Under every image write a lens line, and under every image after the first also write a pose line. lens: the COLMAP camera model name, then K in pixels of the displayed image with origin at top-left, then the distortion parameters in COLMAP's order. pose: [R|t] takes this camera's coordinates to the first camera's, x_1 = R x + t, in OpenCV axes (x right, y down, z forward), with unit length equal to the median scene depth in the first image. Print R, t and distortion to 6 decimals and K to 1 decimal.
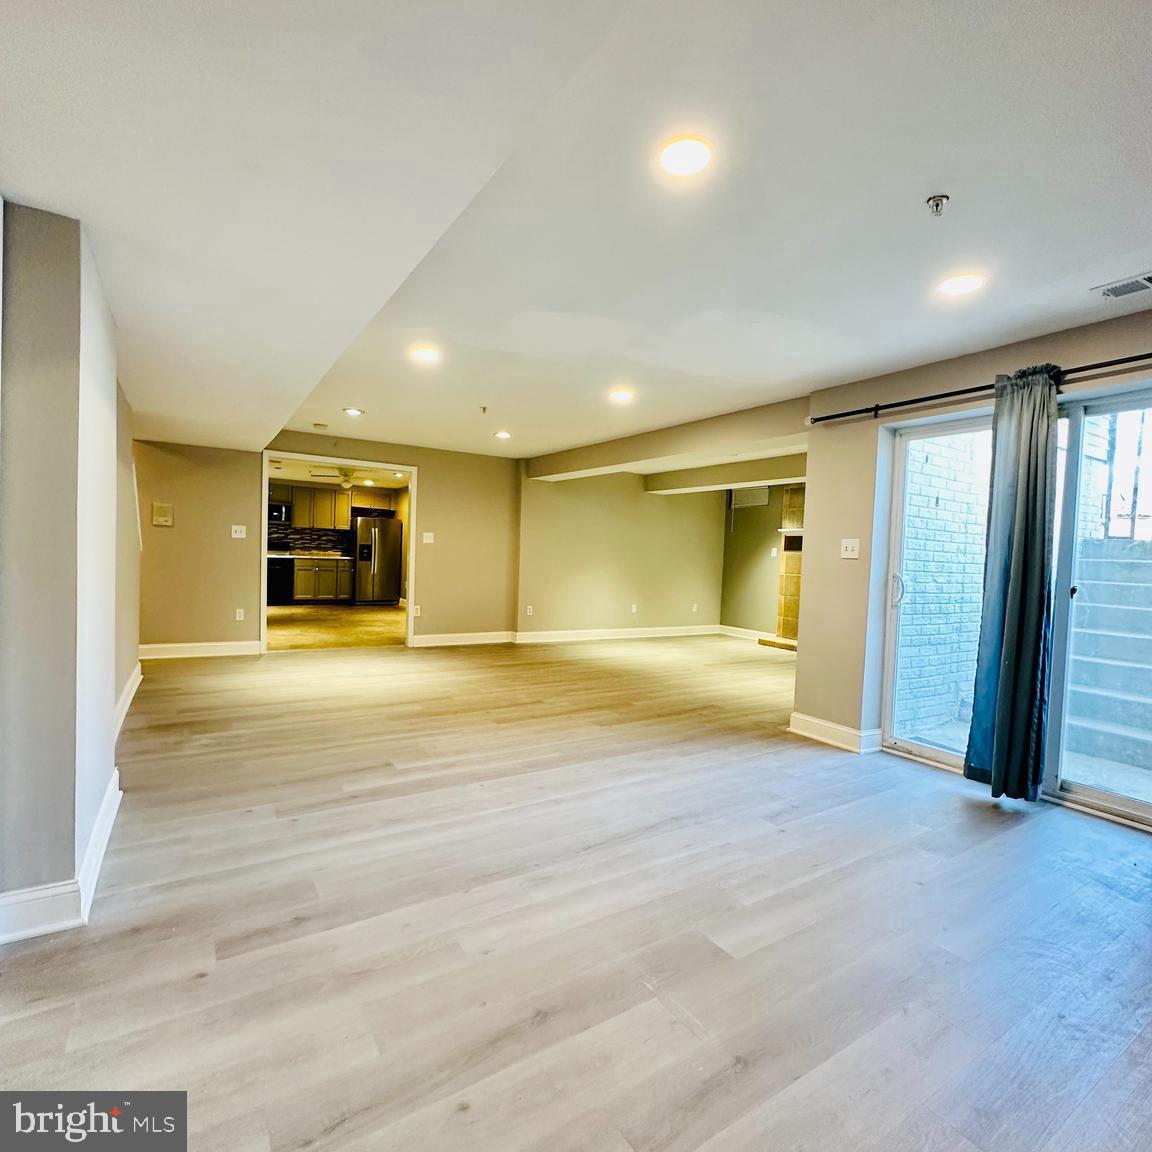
lens RADIAL K [[612.2, 0, 574.7], [0, 612.2, 578.5], [0, 0, 1]] dist [-0.002138, 0.000540]
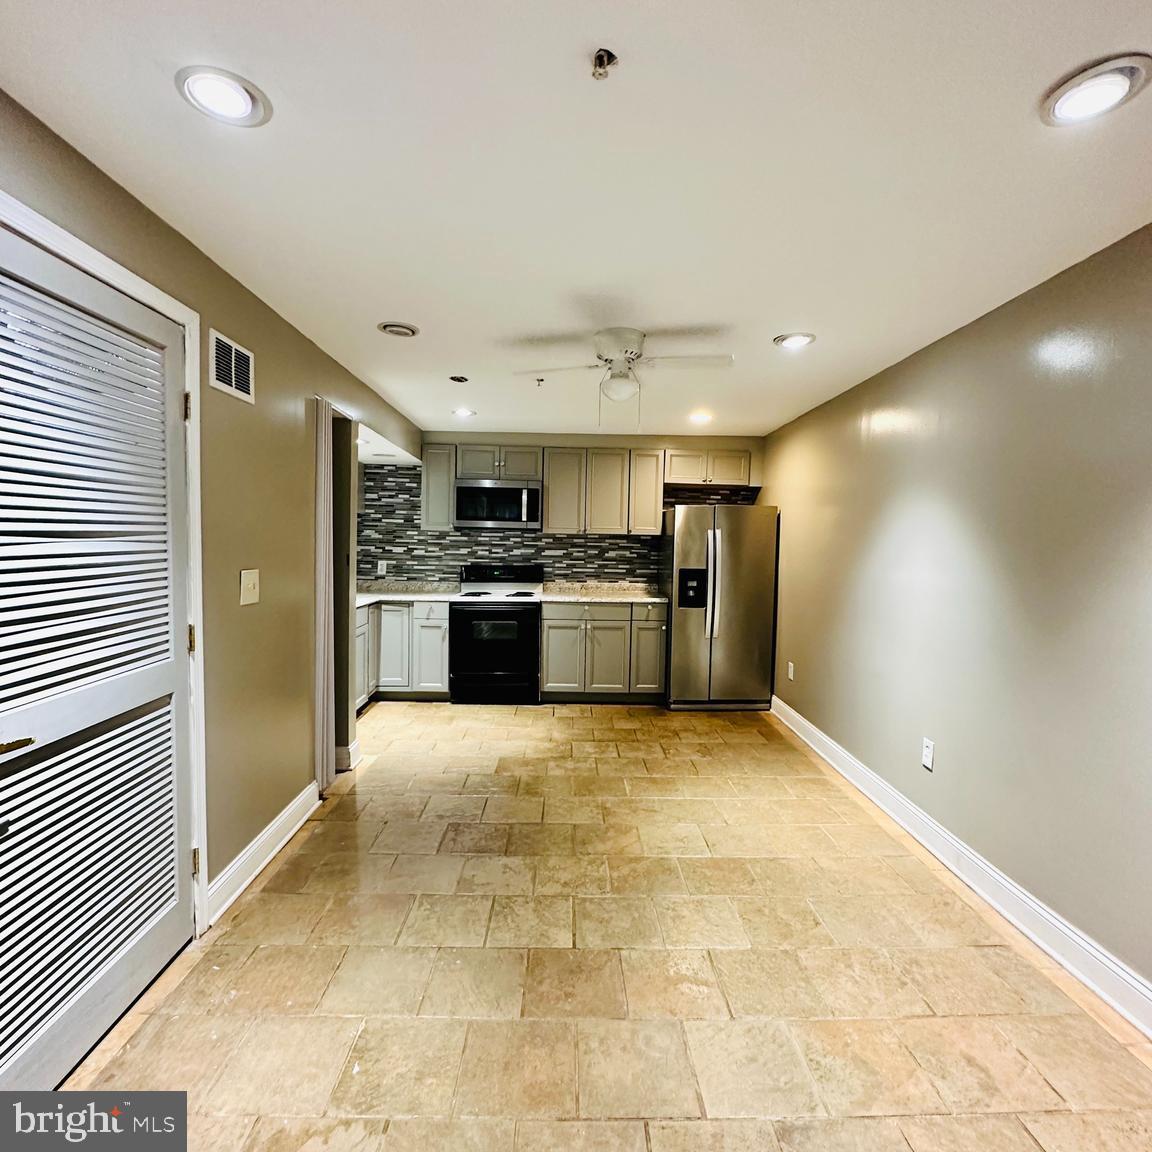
lens RADIAL K [[612.2, 0, 578.1], [0, 612.2, 577.6], [0, 0, 1]] dist [-0.002138, 0.000540]
pose [[0.858198, 0.000049, -0.513320, -0.514132], [0.000839, 0.999999, 0.001498, -0.133316], [0.513319, -0.001716, 0.858196, 1.589632]]
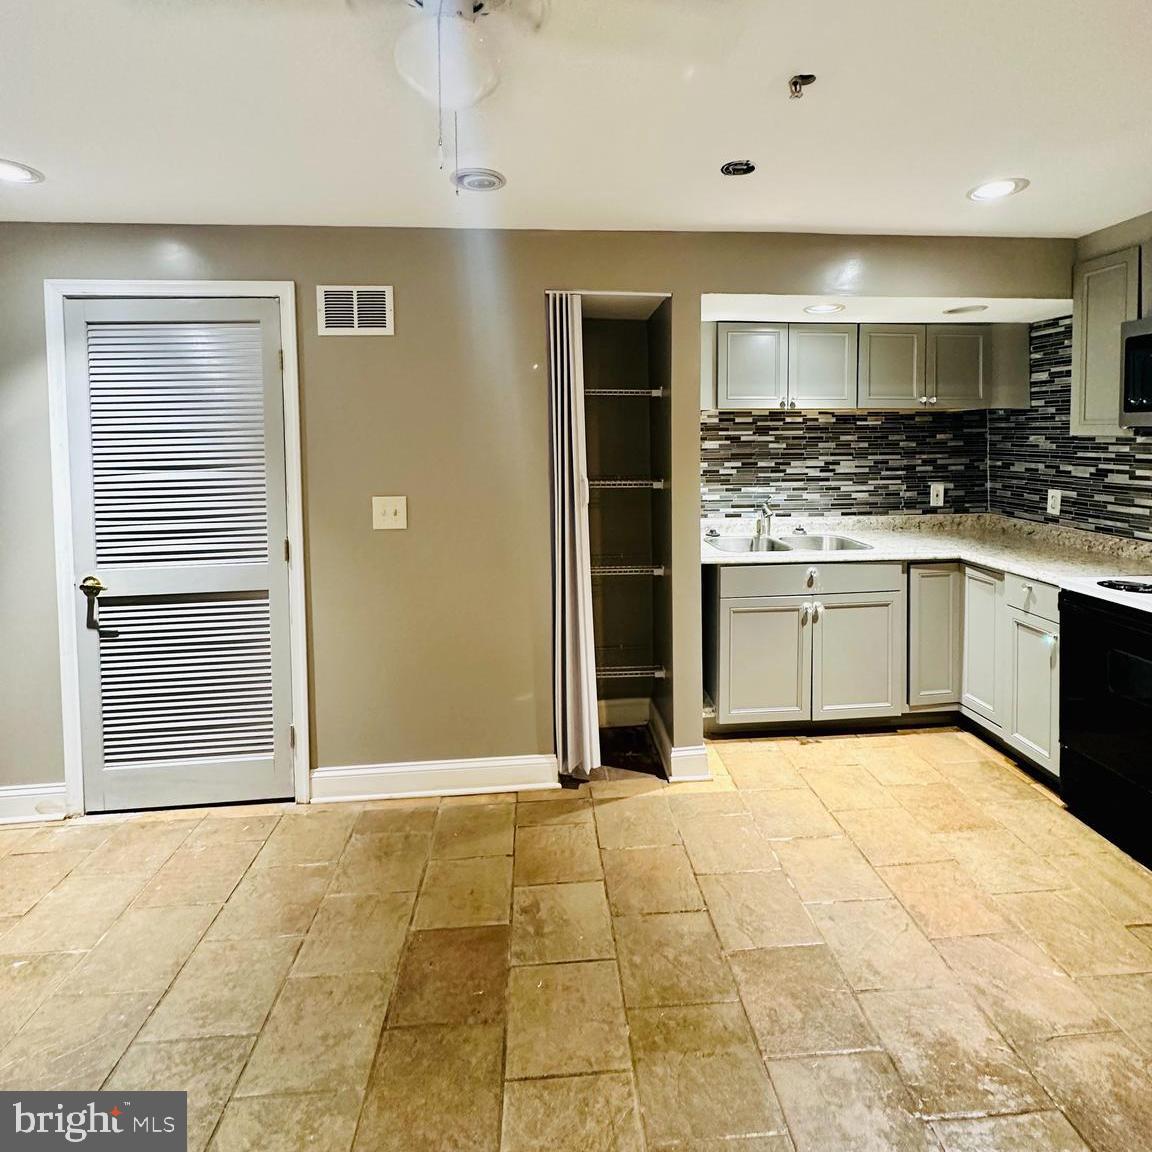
lens RADIAL K [[612.2, 0, 577.7], [0, 612.2, 454.7], [0, 0, 1]] dist [-0.002138, 0.000540]
pose [[-0.471414, -0.011644, -0.881835, -0.632402], [-0.043765, 0.998990, 0.010205, -0.191845], [0.880826, 0.043404, -0.471447, 2.332054]]
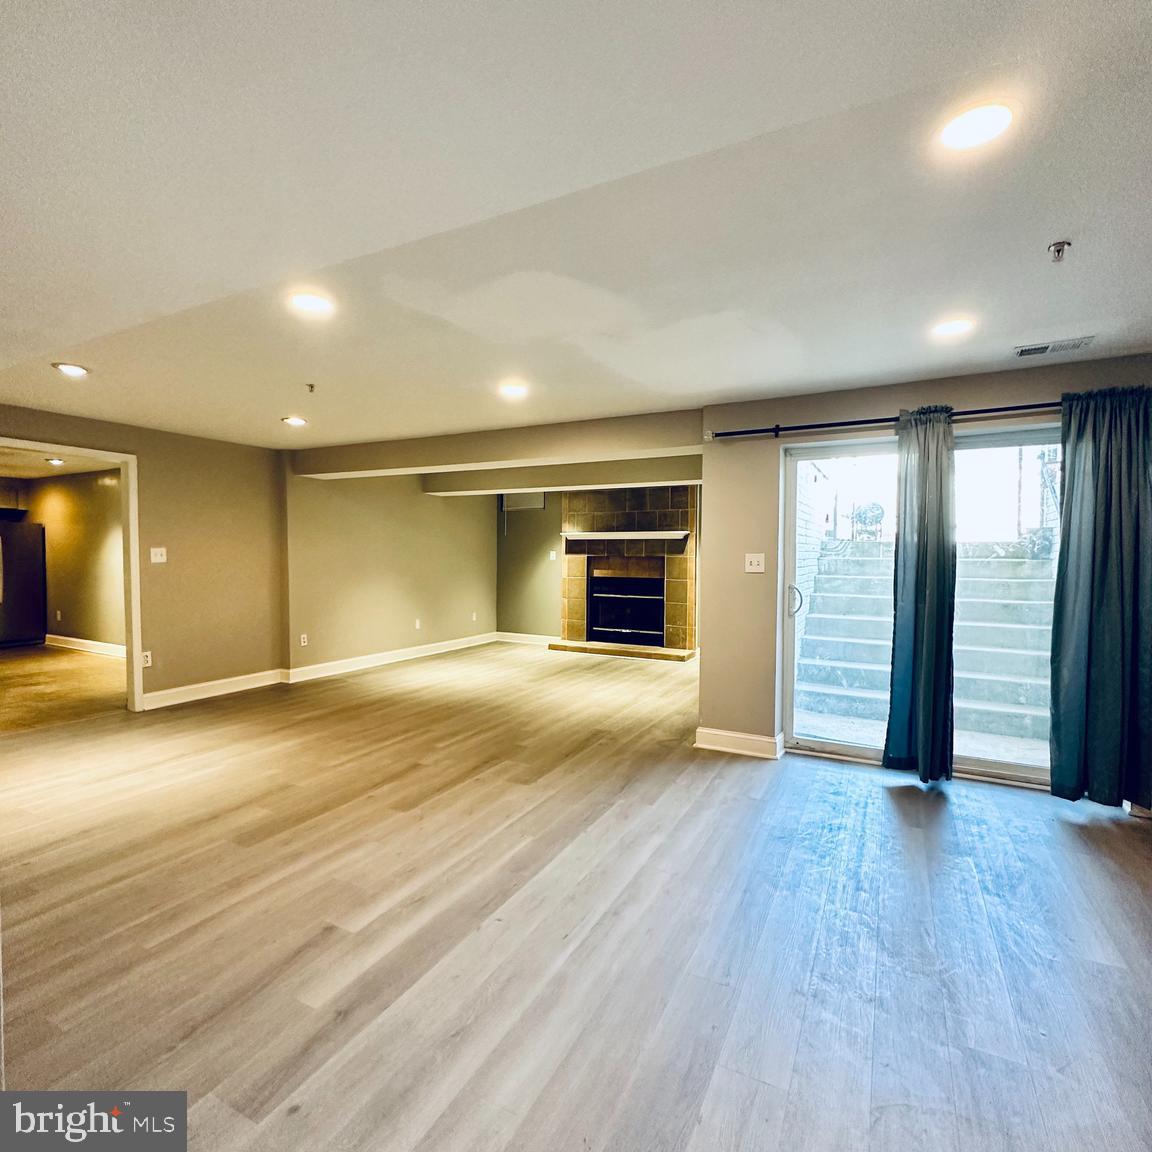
lens RADIAL K [[612.2, 0, 575.9], [0, 612.2, 574.7], [0, 0, 1]] dist [-0.002138, 0.000540]
pose [[0.865958, -0.049719, 0.497639, -0.287056], [0.047811, 0.998719, 0.016583, -0.053452], [-0.497826, 0.009432, 0.867226, 0.226622]]
